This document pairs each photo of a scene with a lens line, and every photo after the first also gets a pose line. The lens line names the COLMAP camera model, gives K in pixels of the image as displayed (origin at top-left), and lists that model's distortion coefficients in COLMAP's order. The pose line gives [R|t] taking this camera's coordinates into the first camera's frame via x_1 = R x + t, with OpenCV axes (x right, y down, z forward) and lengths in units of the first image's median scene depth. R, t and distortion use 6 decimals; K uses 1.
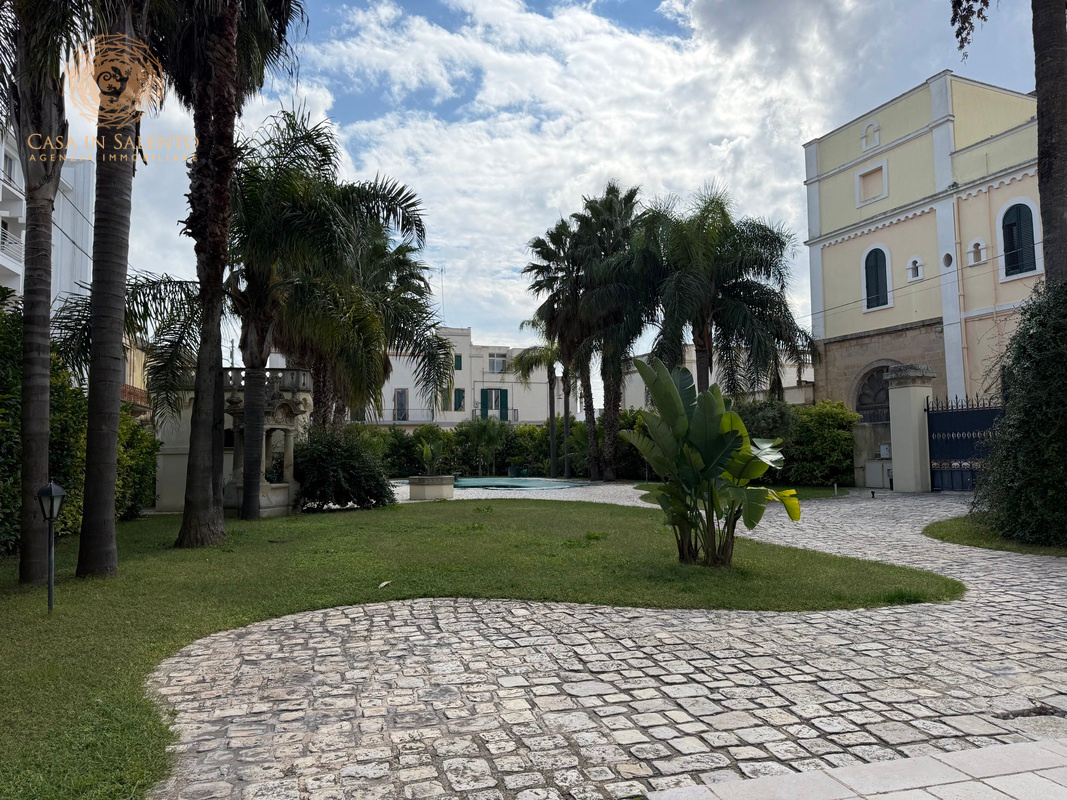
lens RADIAL K [[749.4, 0, 533.5], [0, 749.4, 400.0], [0, 0, 1]] dist [0.107013, -0.159365]
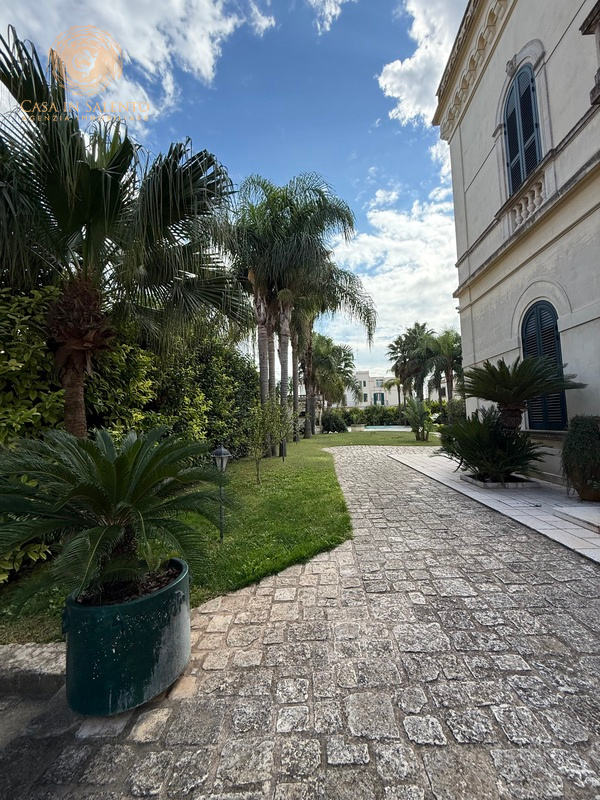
lens RADIAL K [[317.9, 0, 300.8], [0, 317.9, 396.7], [0, 0, 1]] dist [0.000603, -0.000100]
pose [[0.954487, -0.037717, -0.295857, 0.030484], [0.038773, 0.999245, -0.002301, -0.018702], [0.295720, -0.009275, 0.955230, -0.283716]]
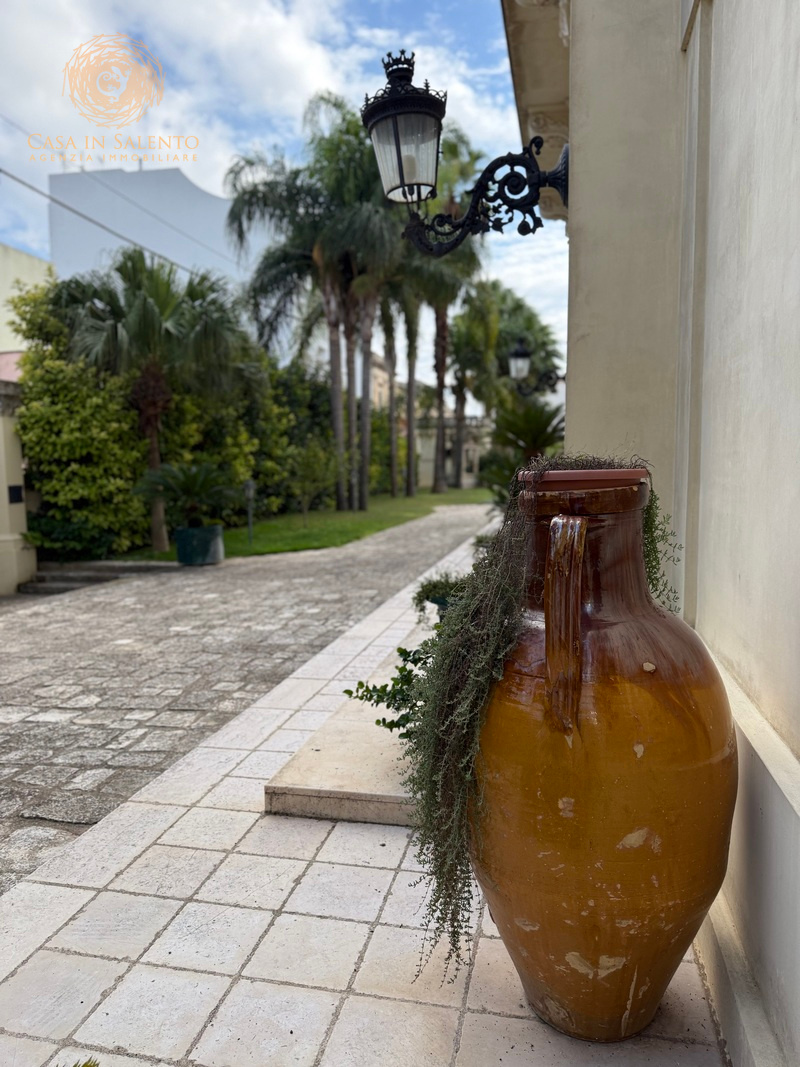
lens RADIAL K [[749.2, 0, 398.9], [0, 749.2, 549.7], [0, 0, 1]] dist [0.021888, -0.007600]
pose [[0.894218, 0.050744, -0.444746, 0.222250], [0.033311, 0.983256, 0.179161, -0.033803], [0.446390, -0.175024, 0.877555, -0.505349]]
